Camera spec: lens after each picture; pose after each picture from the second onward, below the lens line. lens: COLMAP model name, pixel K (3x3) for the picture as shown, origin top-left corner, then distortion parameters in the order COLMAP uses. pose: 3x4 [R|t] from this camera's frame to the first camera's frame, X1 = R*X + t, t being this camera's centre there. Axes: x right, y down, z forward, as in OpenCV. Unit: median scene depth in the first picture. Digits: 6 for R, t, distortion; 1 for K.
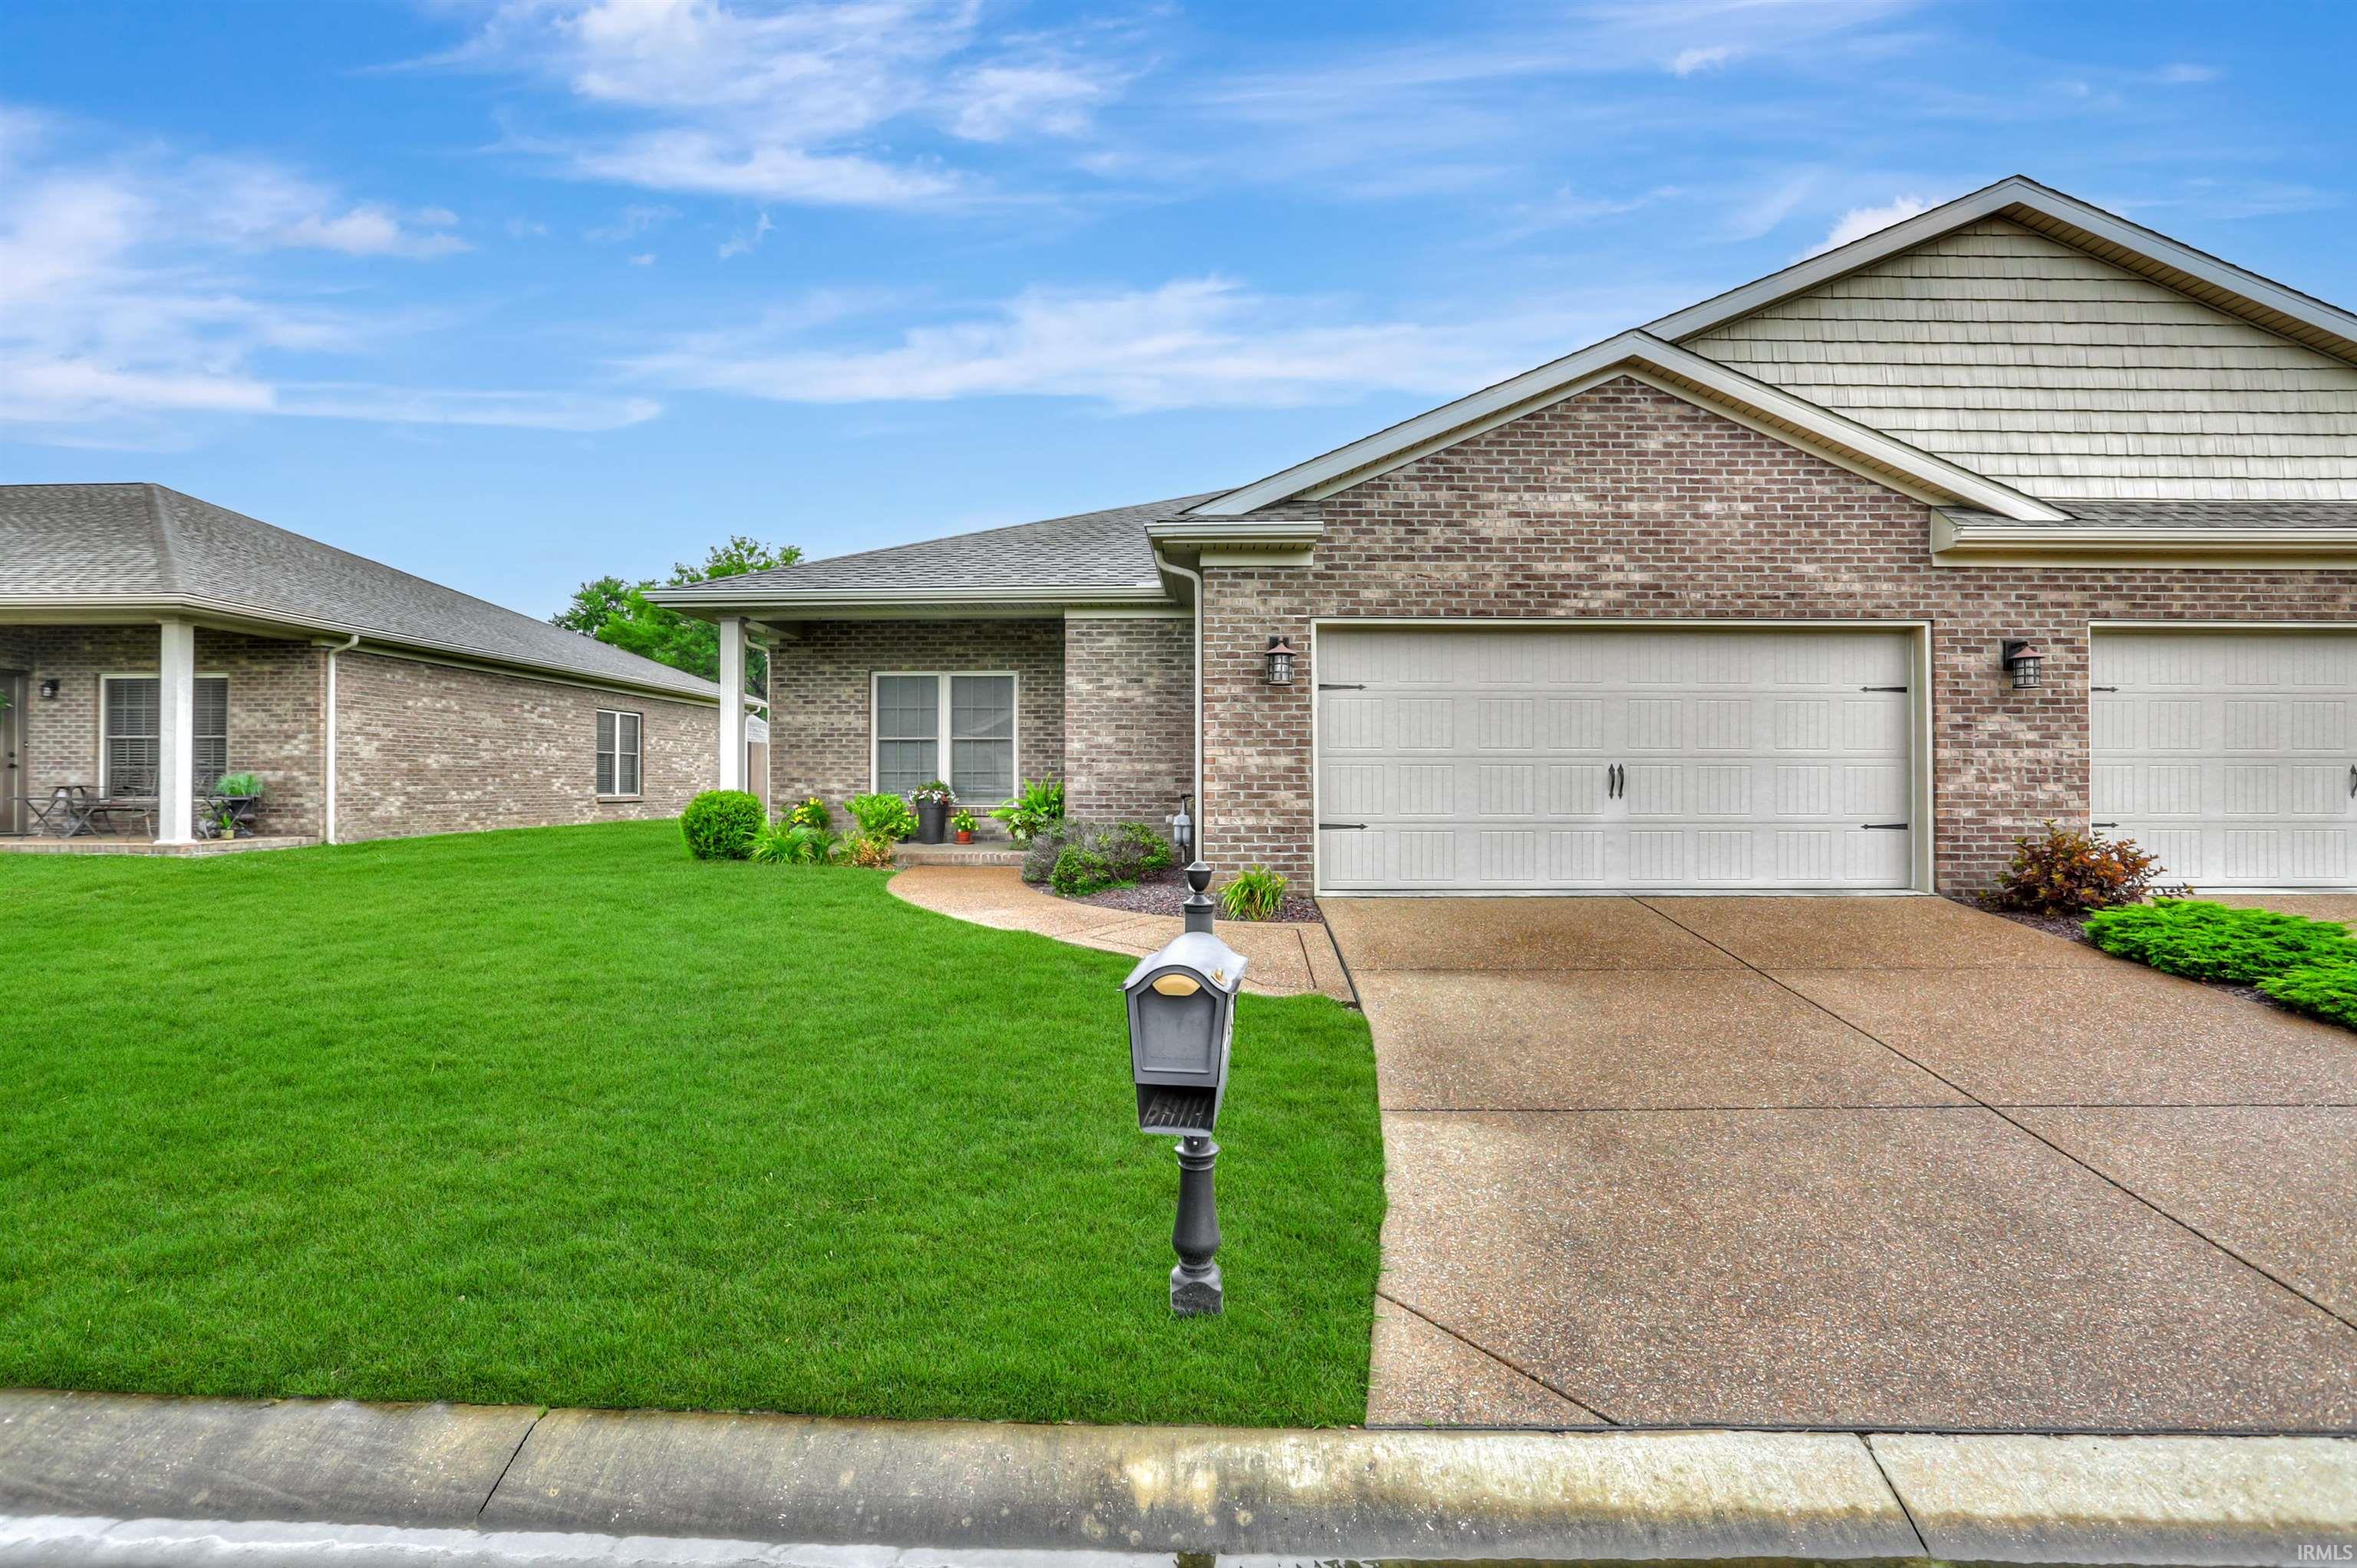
lens RADIAL K [[1156.7, 0, 1184.0], [0, 1156.7, 770.9], [0, 0, 1]] dist [-0.056691, 0.030404]
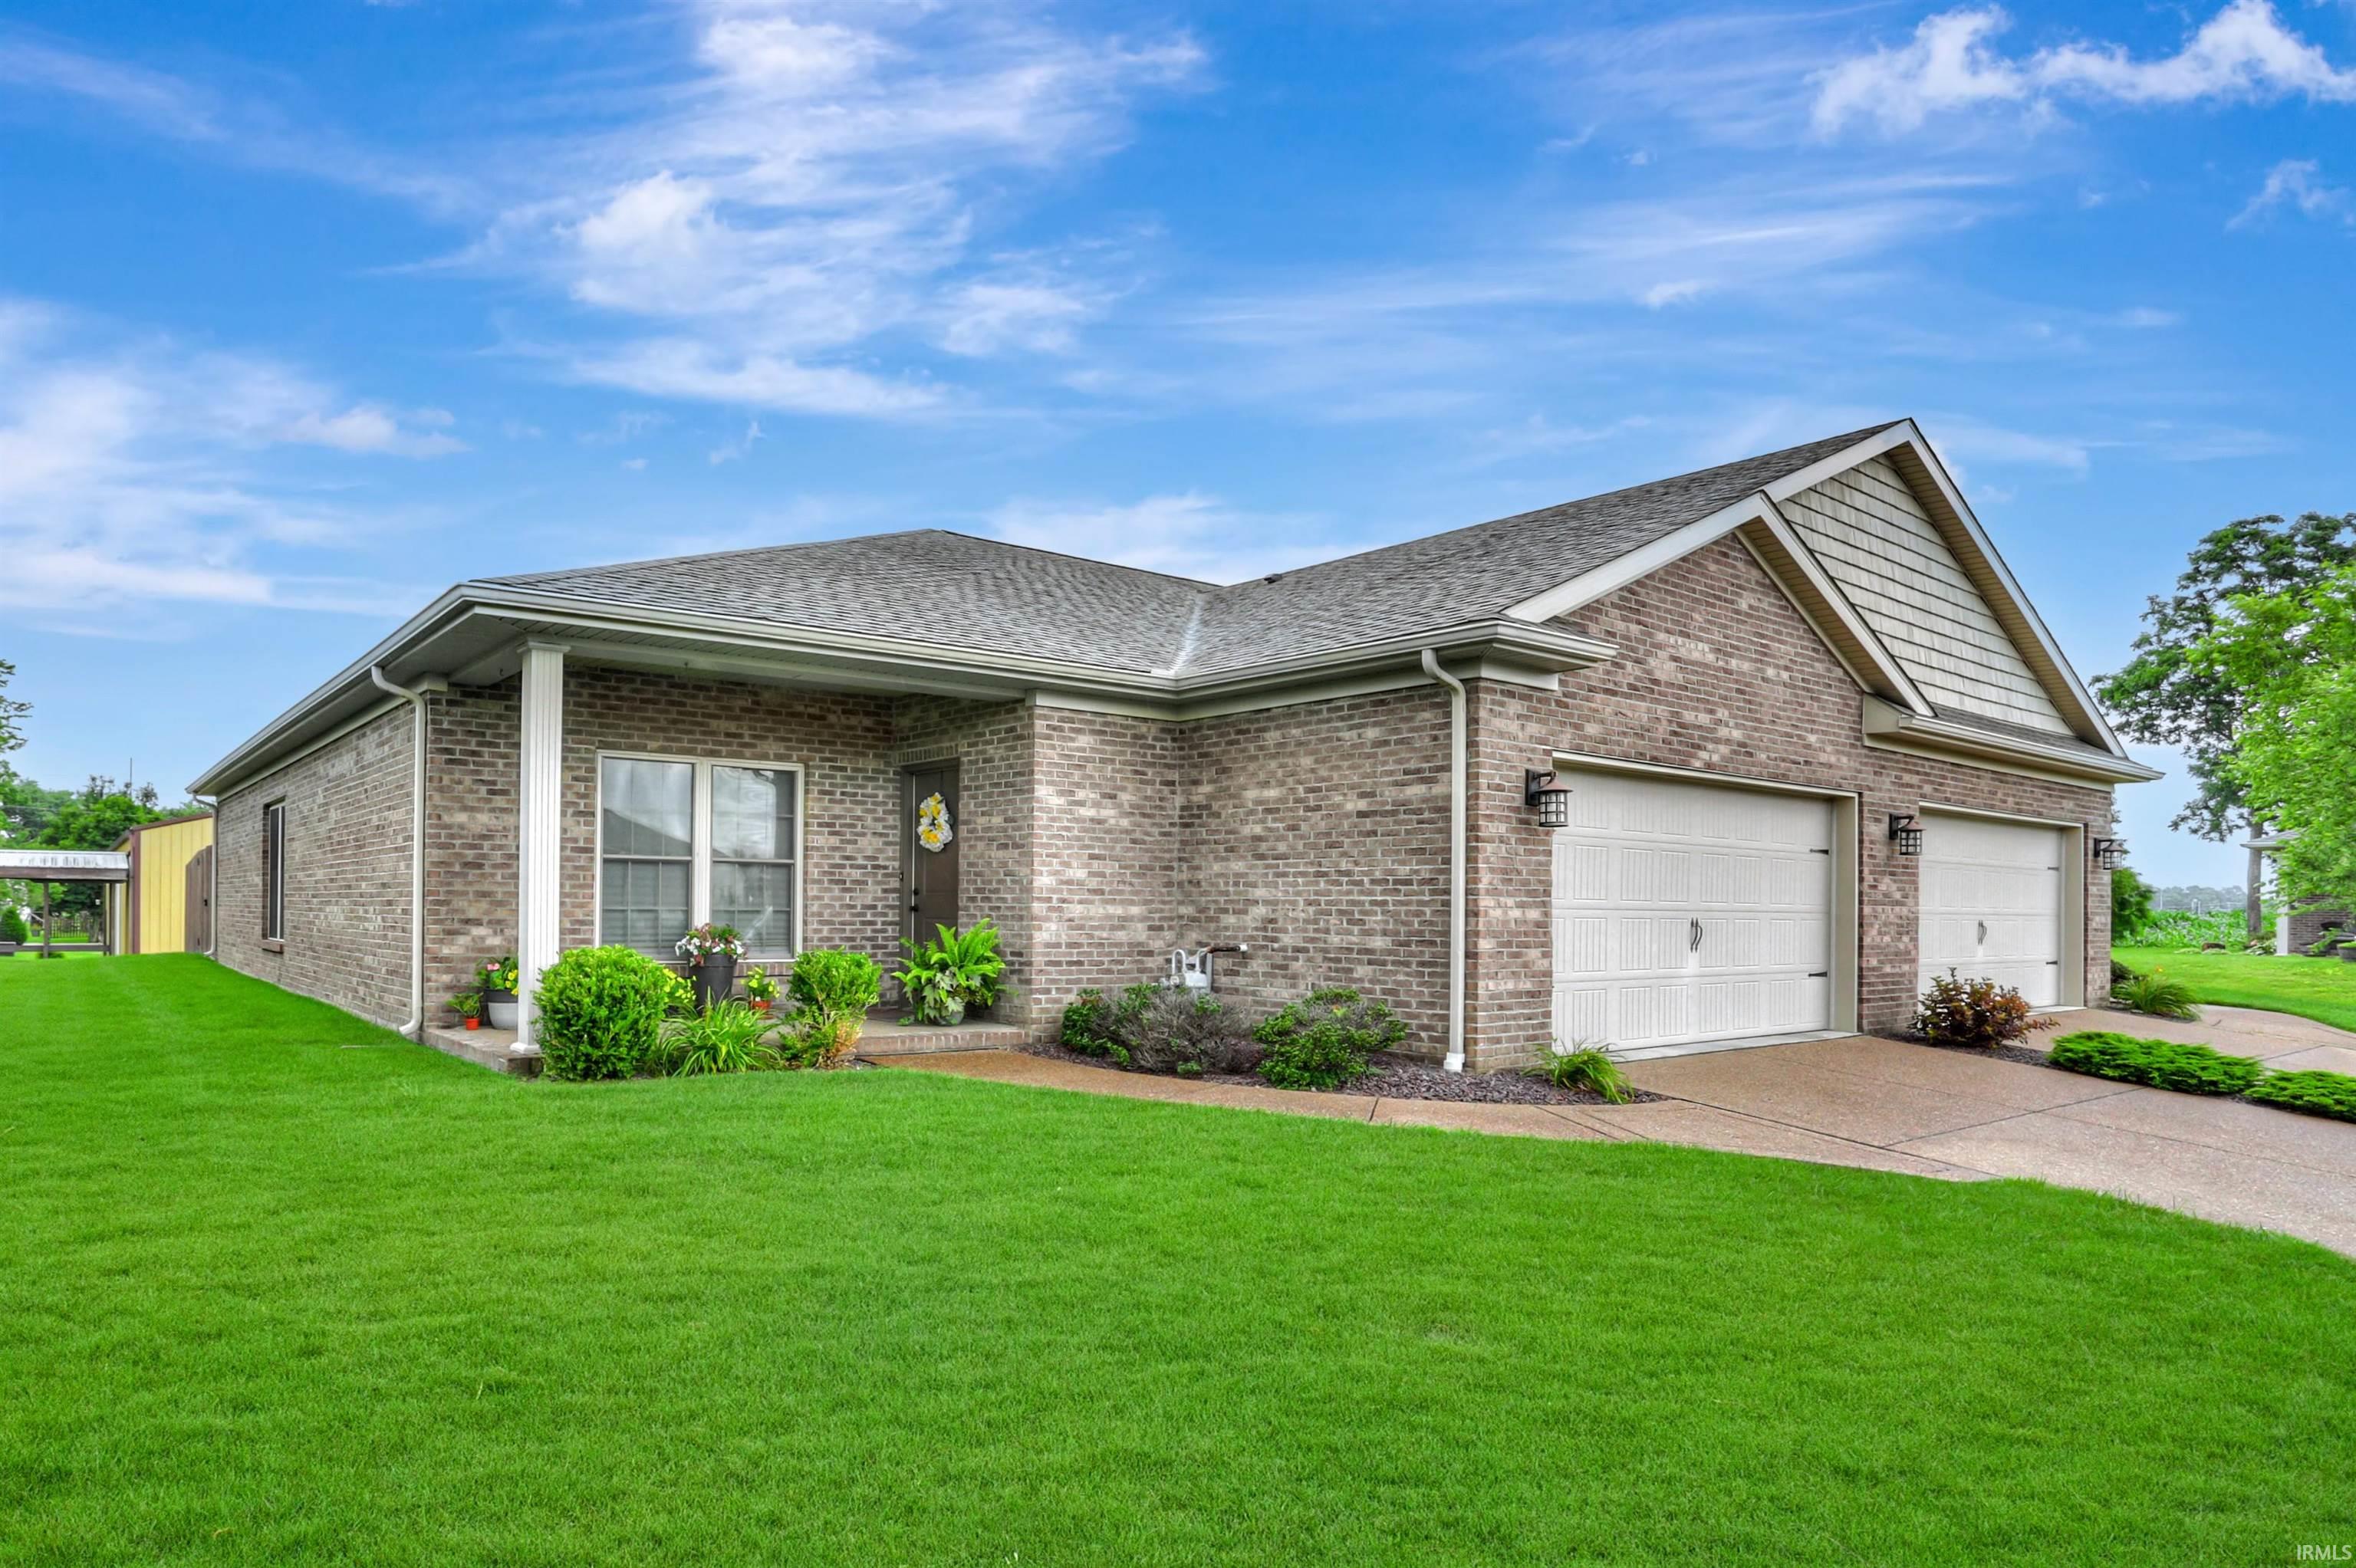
lens RADIAL K [[1399.2, 0, 1011.7], [0, 1399.2, 890.6], [0, 0, 1]] dist [-0.035402, 0.000601]
pose [[0.803738, 0.015903, 0.594771, -0.840798], [-0.016818, 0.999851, -0.004006, -0.015507], [-0.594746, -0.006783, 0.803885, 0.396573]]
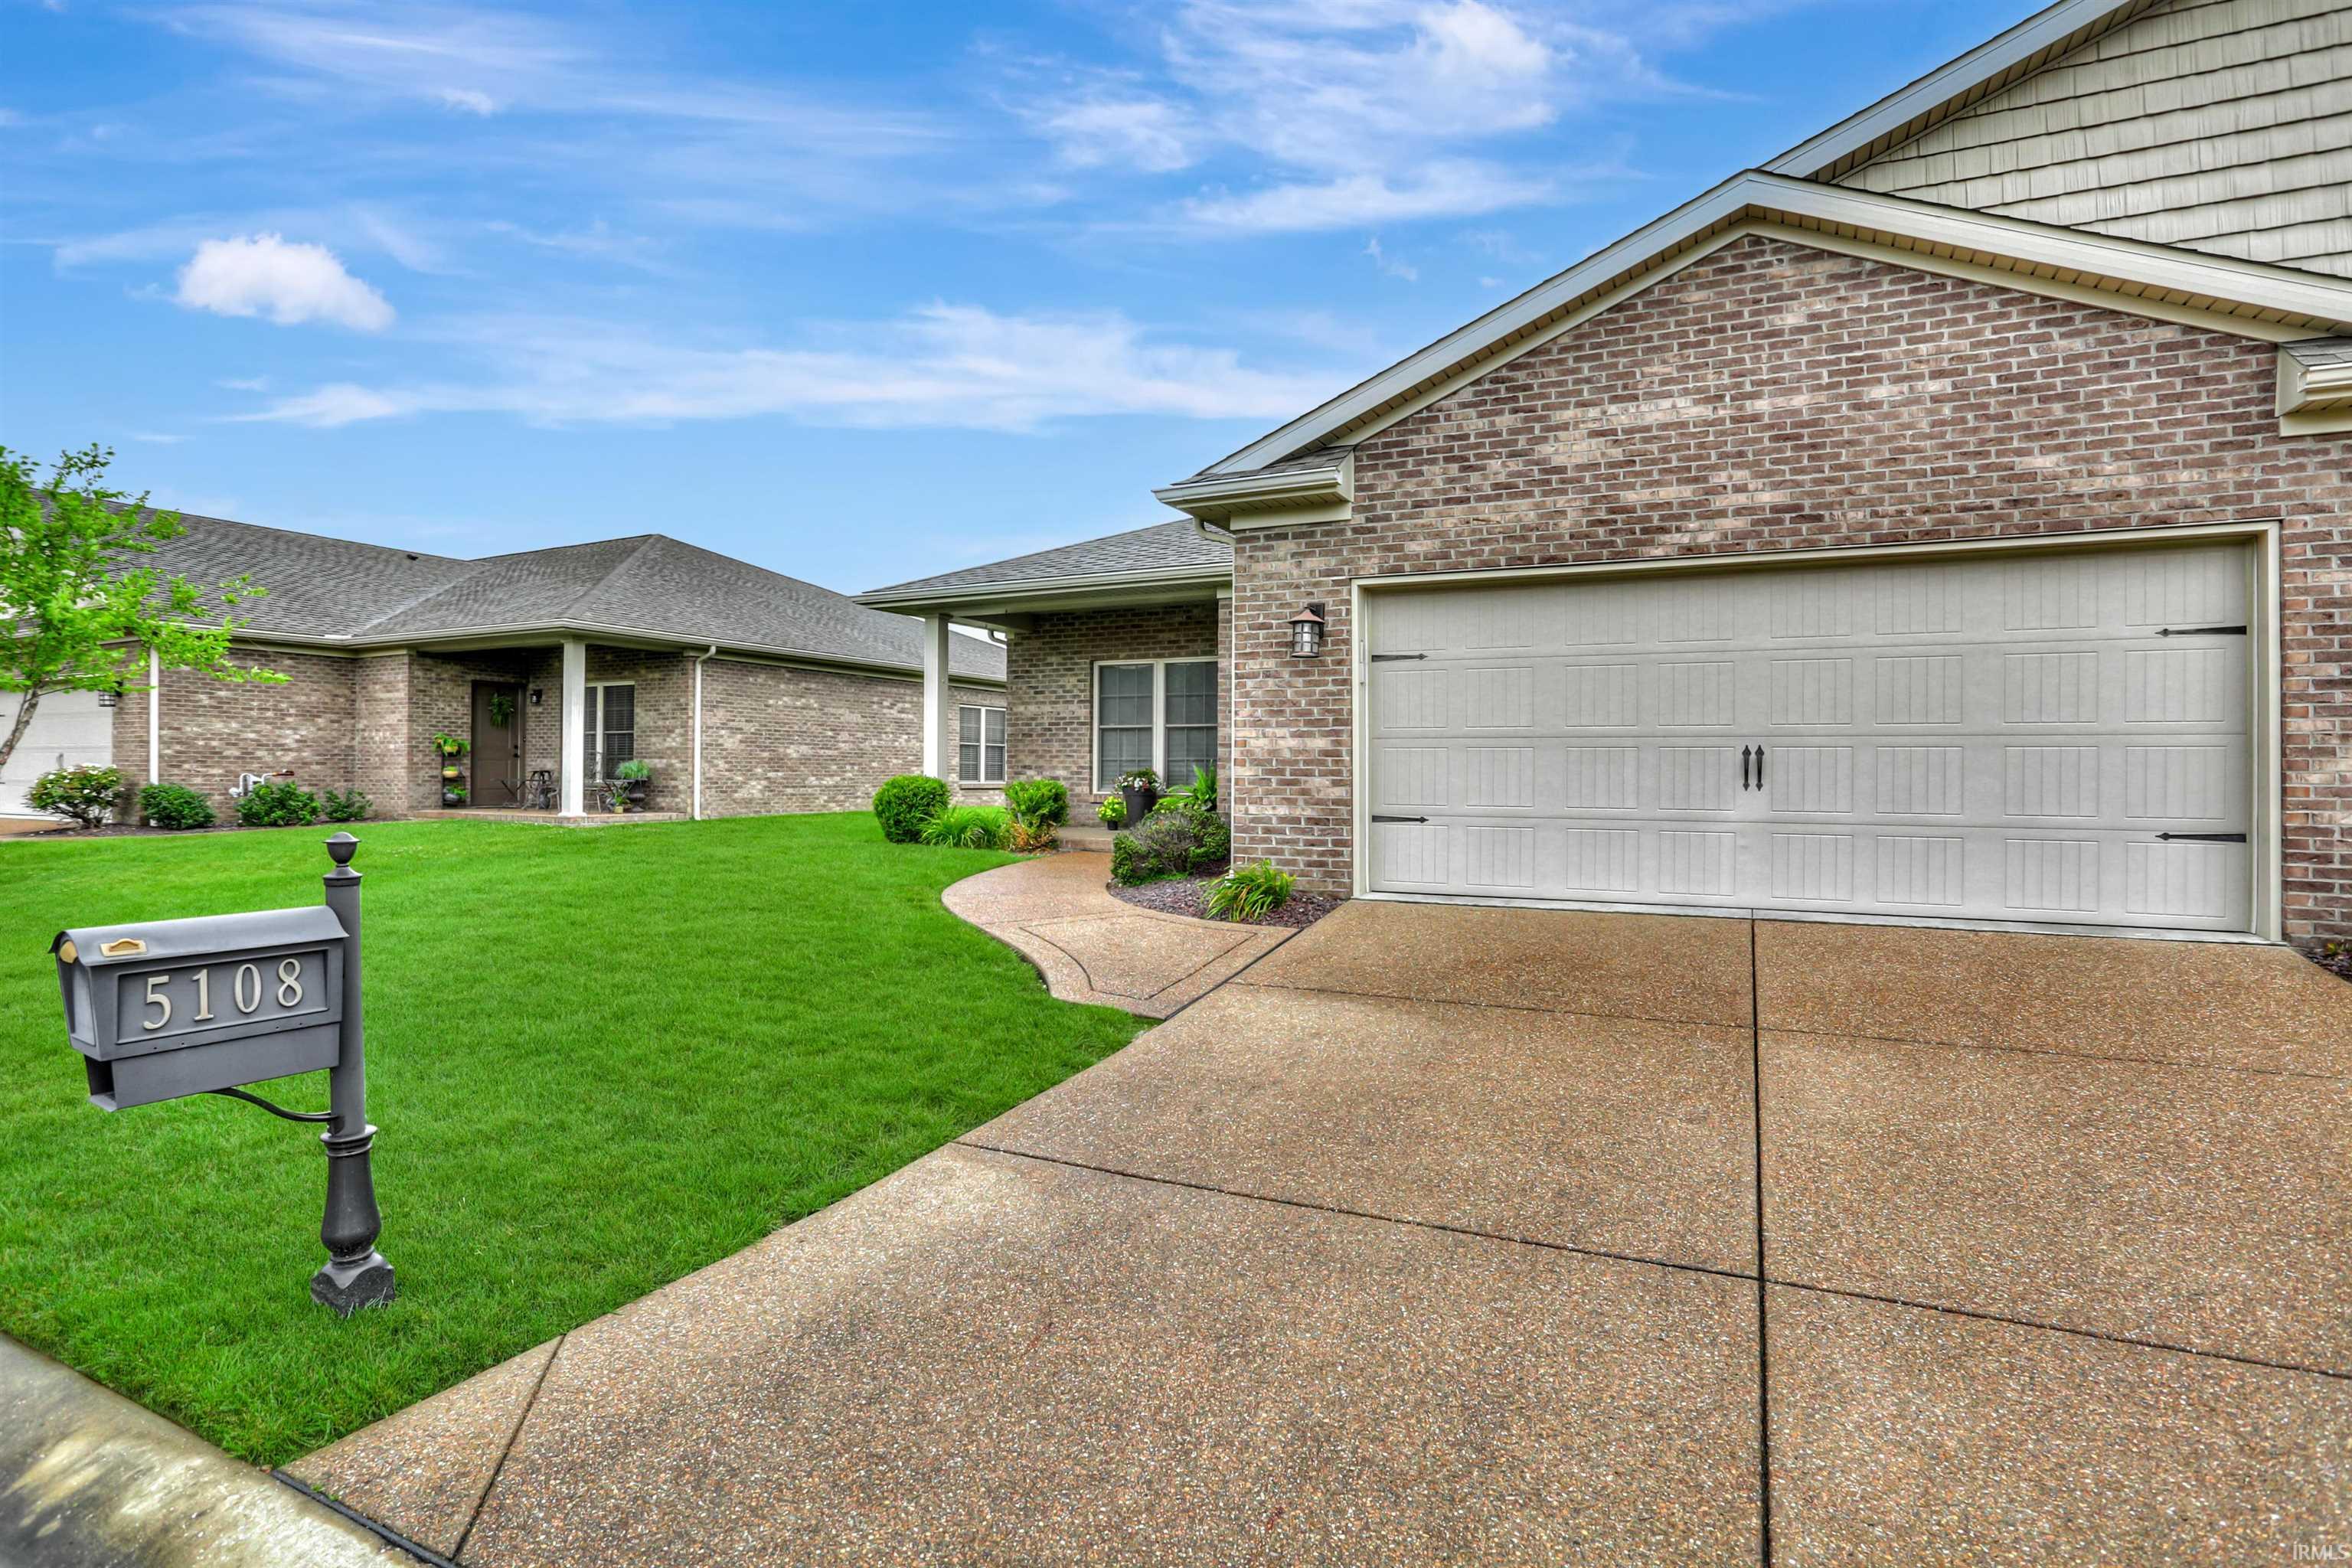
lens RADIAL K [[1162.8, 0, 1182.6], [0, 1162.8, 765.7], [0, 0, 1]] dist [-0.049934, 0.025147]
pose [[0.908705, 0.001814, -0.417435, 0.361037], [-0.001338, 0.999998, 0.001433, 0.007303], [0.417436, -0.000743, 0.908706, 0.149893]]
